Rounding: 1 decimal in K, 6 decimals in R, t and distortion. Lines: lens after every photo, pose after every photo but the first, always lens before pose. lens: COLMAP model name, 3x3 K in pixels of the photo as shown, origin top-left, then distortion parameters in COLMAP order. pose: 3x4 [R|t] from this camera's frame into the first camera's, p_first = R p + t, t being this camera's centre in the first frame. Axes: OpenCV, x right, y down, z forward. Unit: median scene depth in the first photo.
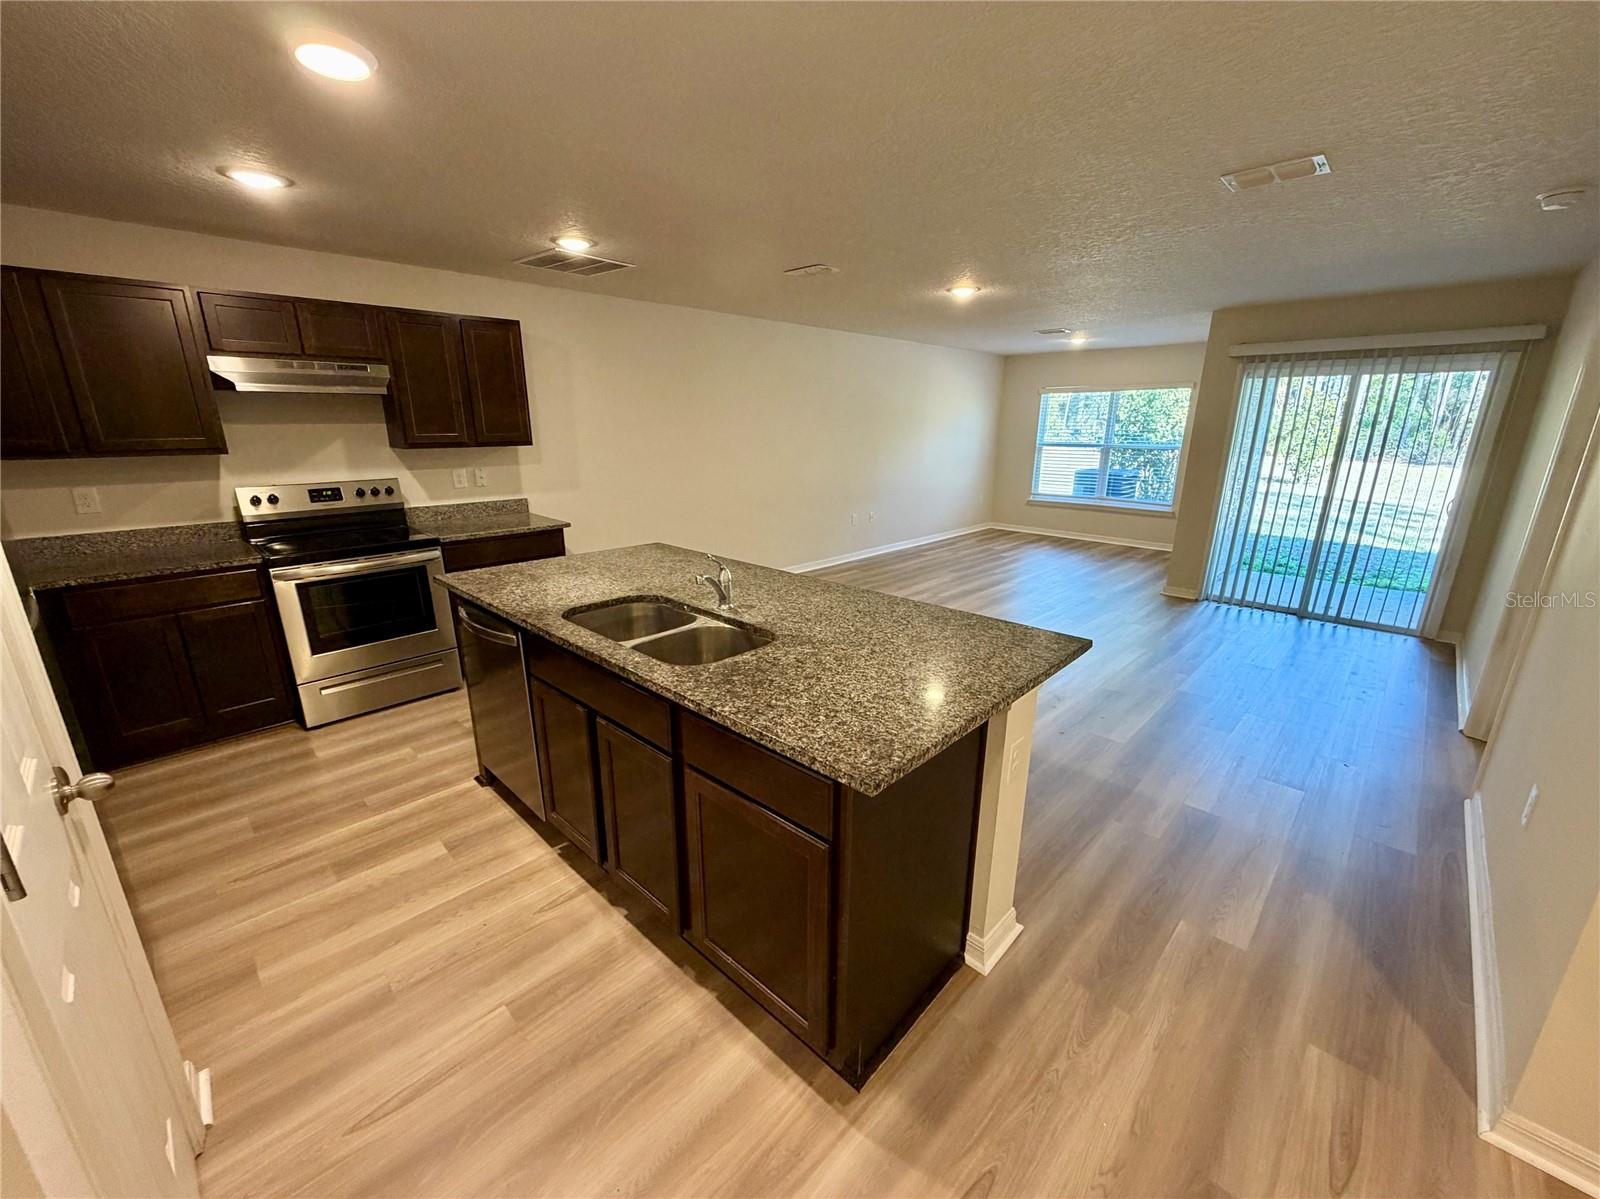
lens RADIAL K [[636.4, 0, 793.6], [0, 636.4, 598.8], [0, 0, 1]] dist [0.001447, -0.001041]
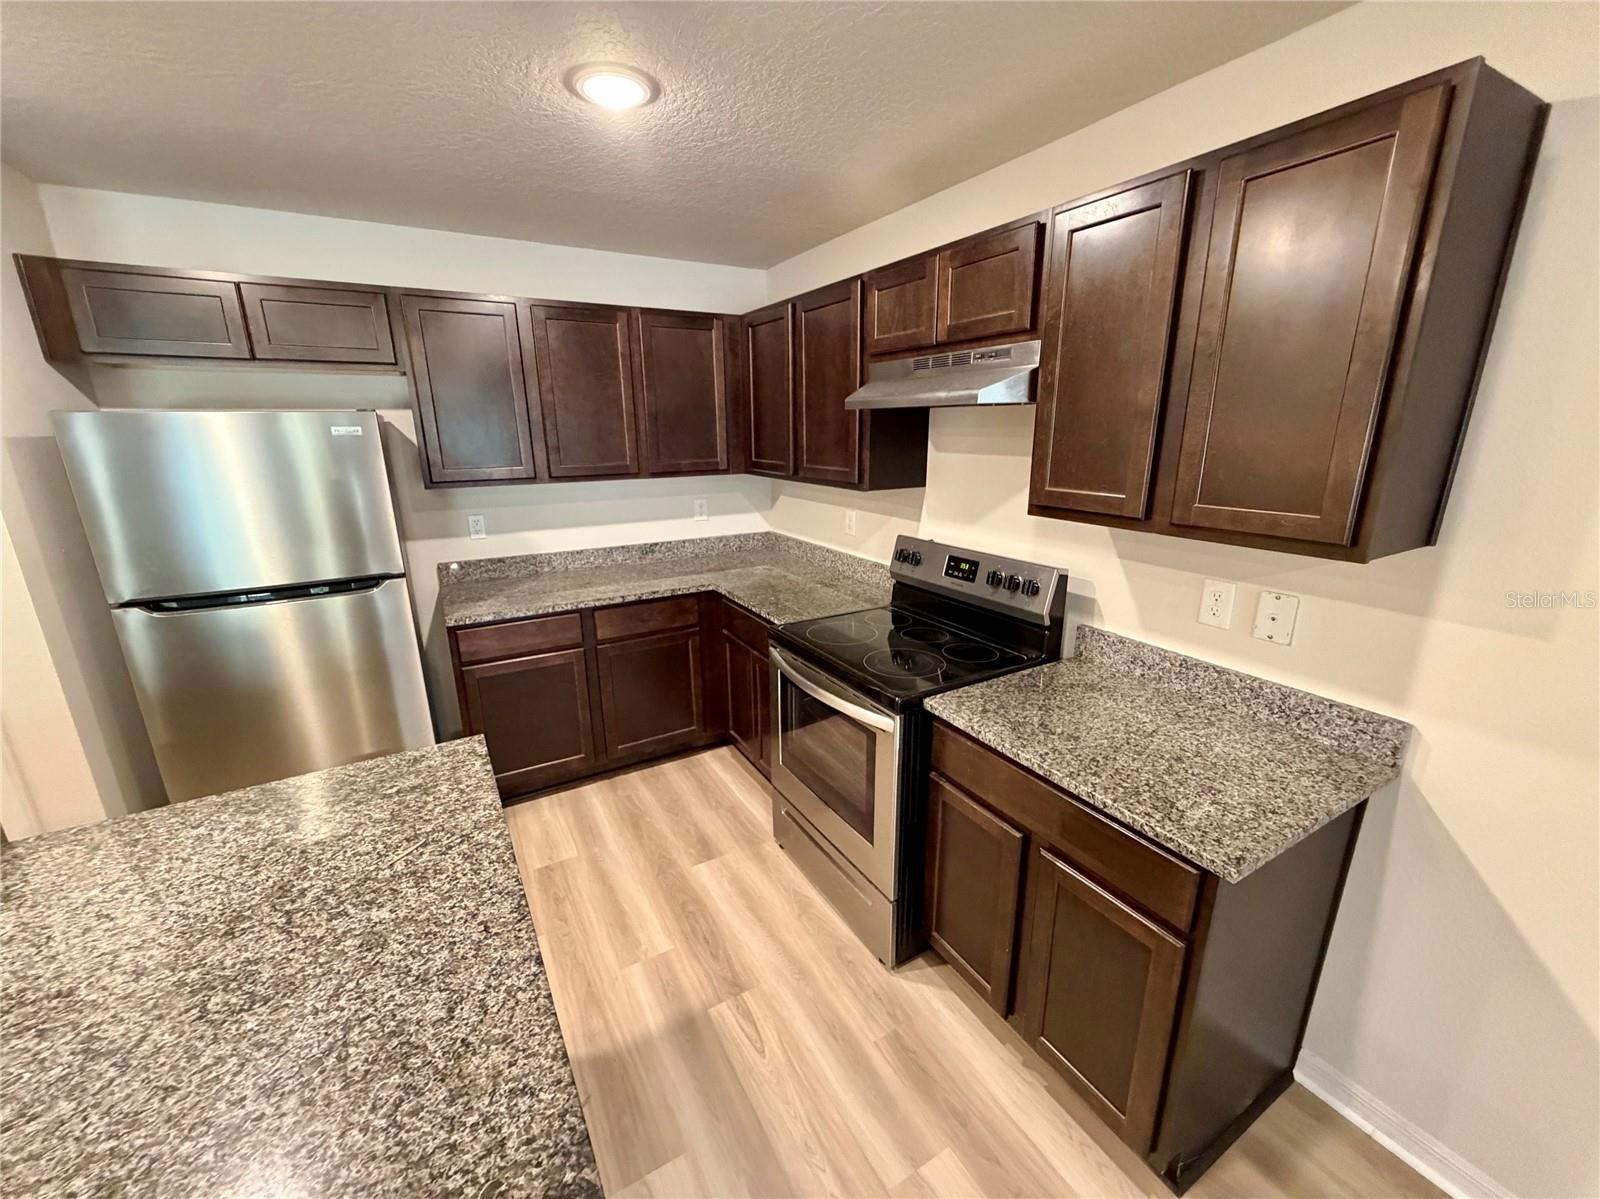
lens RADIAL K [[636.4, 0, 799.8], [0, 636.4, 602.6], [0, 0, 1]] dist [0.001447, -0.001041]
pose [[-0.269283, 0.259431, -0.927460, -0.104918], [-0.256890, 0.908791, 0.328795, -0.295499], [0.928167, 0.326794, -0.178077, 0.969020]]
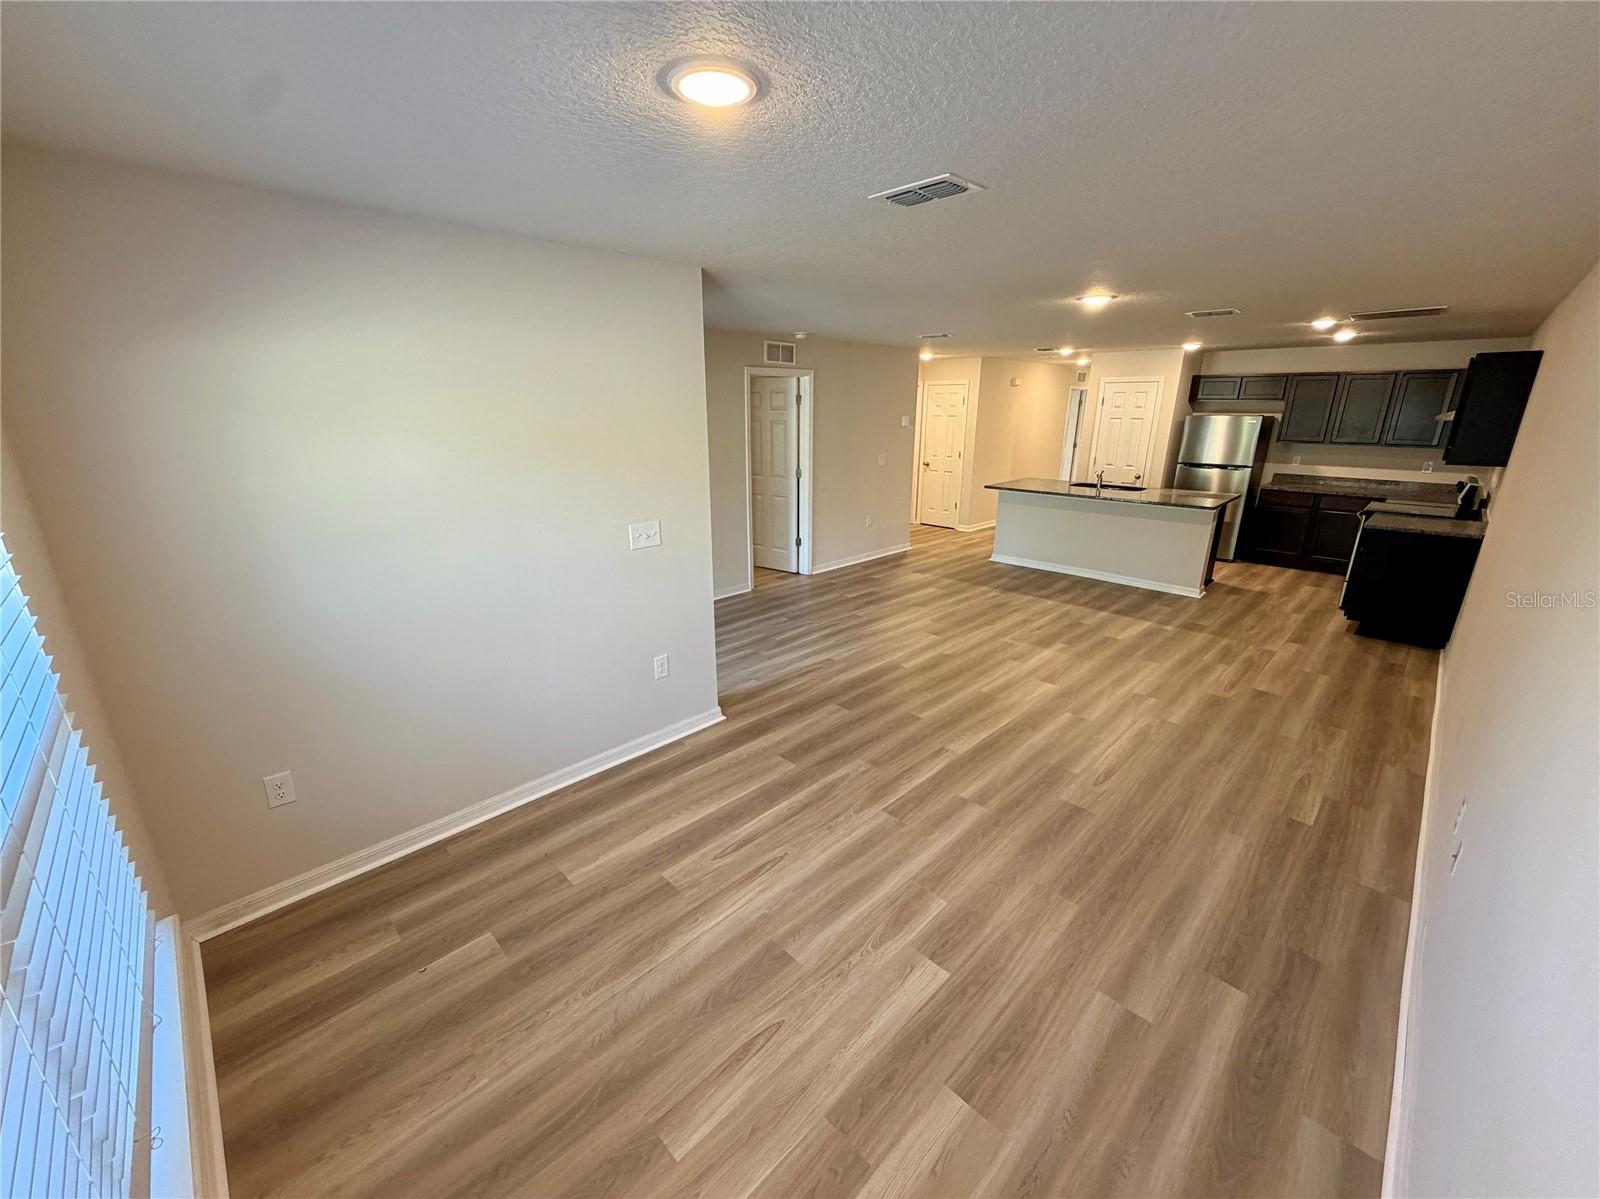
lens RADIAL K [[636.4, 0, 803.1], [0, 636.4, 601.4], [0, 0, 1]] dist [0.001447, -0.001041]
pose [[-0.999962, -0.005215, 0.006937, 0.801869], [-0.000634, 0.841123, 0.540843, -0.737501], [-0.008655, 0.540818, -0.841095, 2.405296]]
